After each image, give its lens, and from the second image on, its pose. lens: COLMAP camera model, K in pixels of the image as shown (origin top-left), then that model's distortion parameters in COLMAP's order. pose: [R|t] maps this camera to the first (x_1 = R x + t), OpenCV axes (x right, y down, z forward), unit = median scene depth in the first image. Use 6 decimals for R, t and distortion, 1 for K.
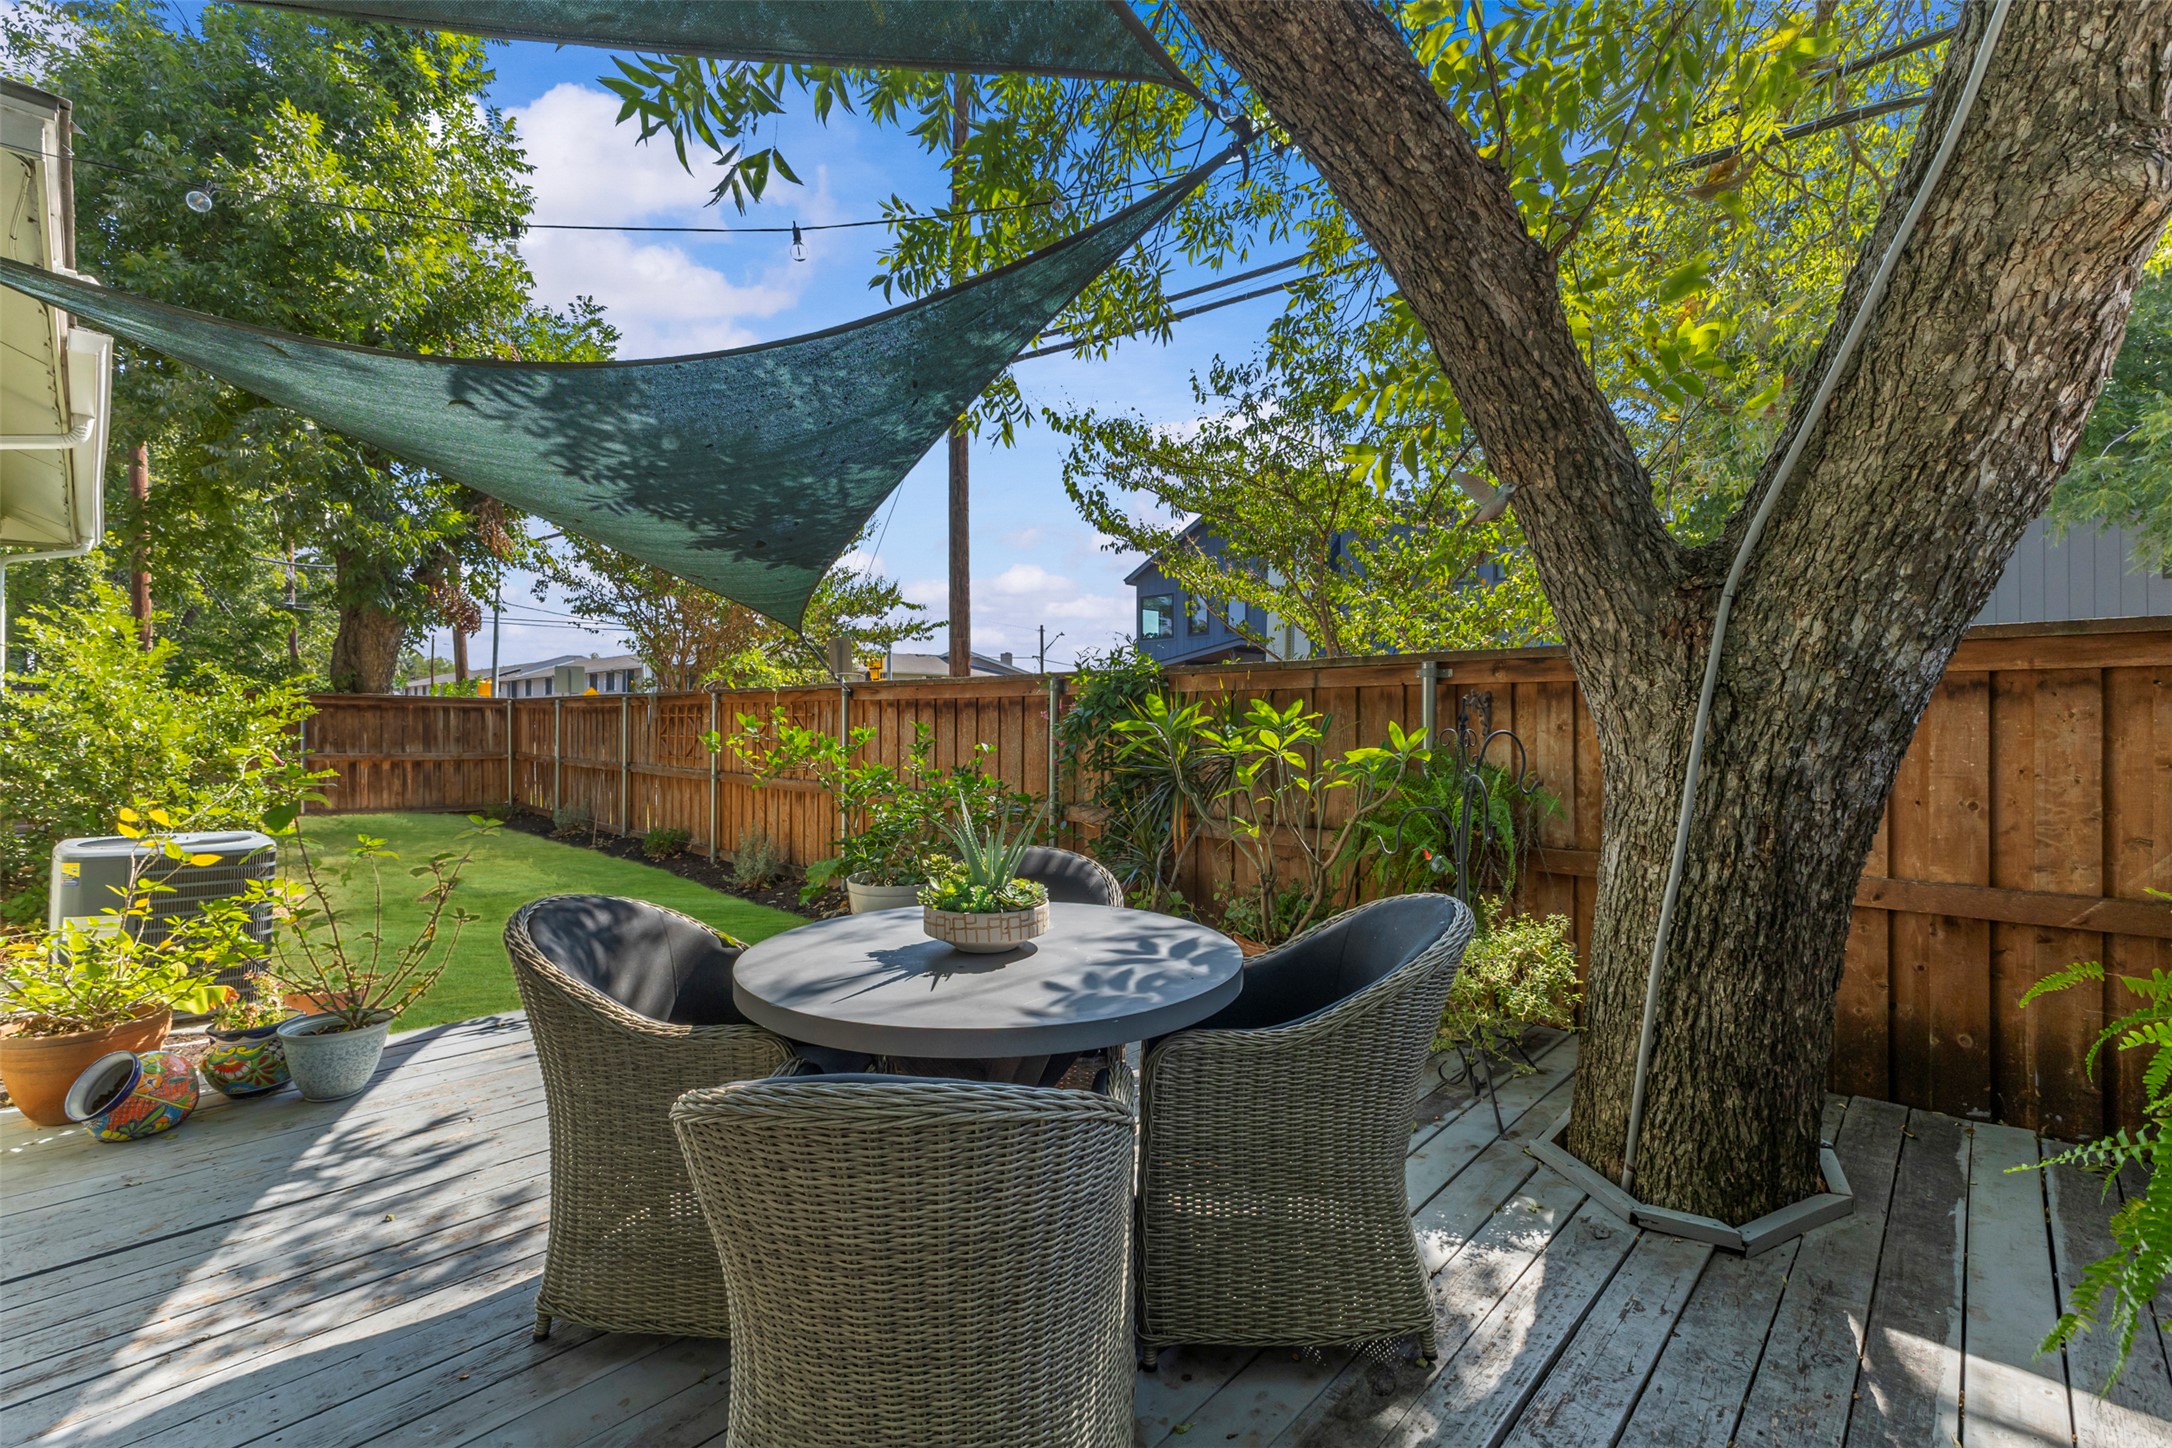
lens RADIAL K [[941.3, 0, 1102.2], [0, 941.3, 720.9], [0, 0, 1]] dist [0.006420, 0.000106]
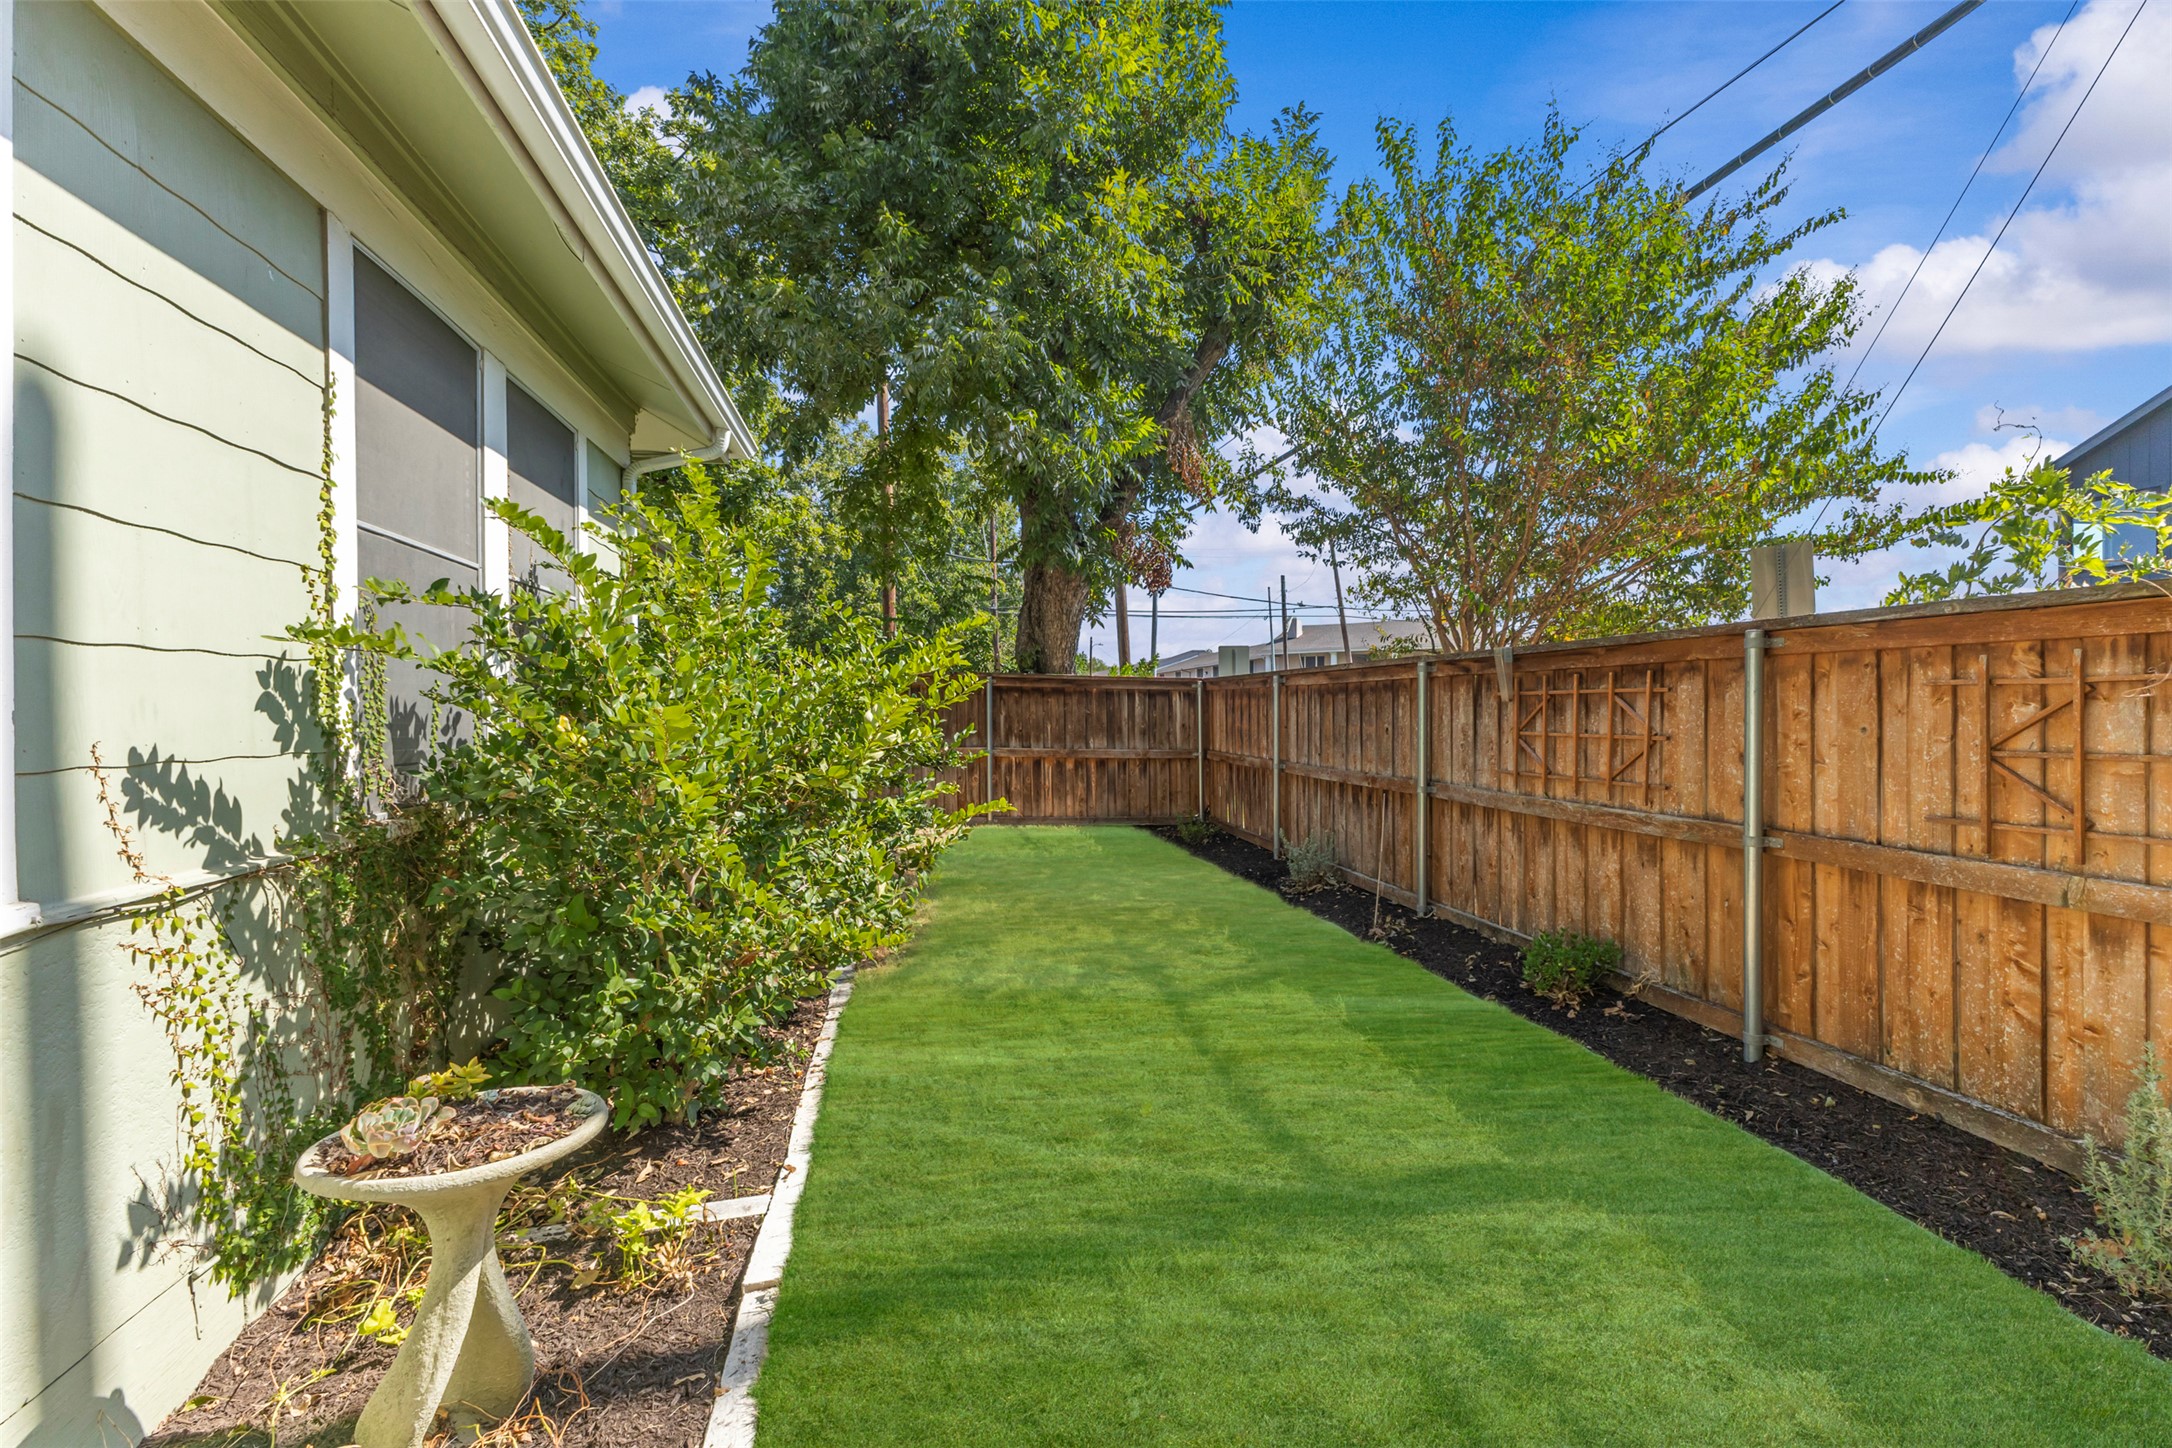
lens RADIAL K [[941.3, 0, 1084.2], [0, 941.3, 720.6], [0, 0, 1]] dist [0.006420, 0.000106]
pose [[0.814359, 0.006092, -0.580330, -0.292563], [0.000280, 0.999941, 0.010890, 0.002081], [0.580361, -0.009031, 0.814309, 0.367182]]
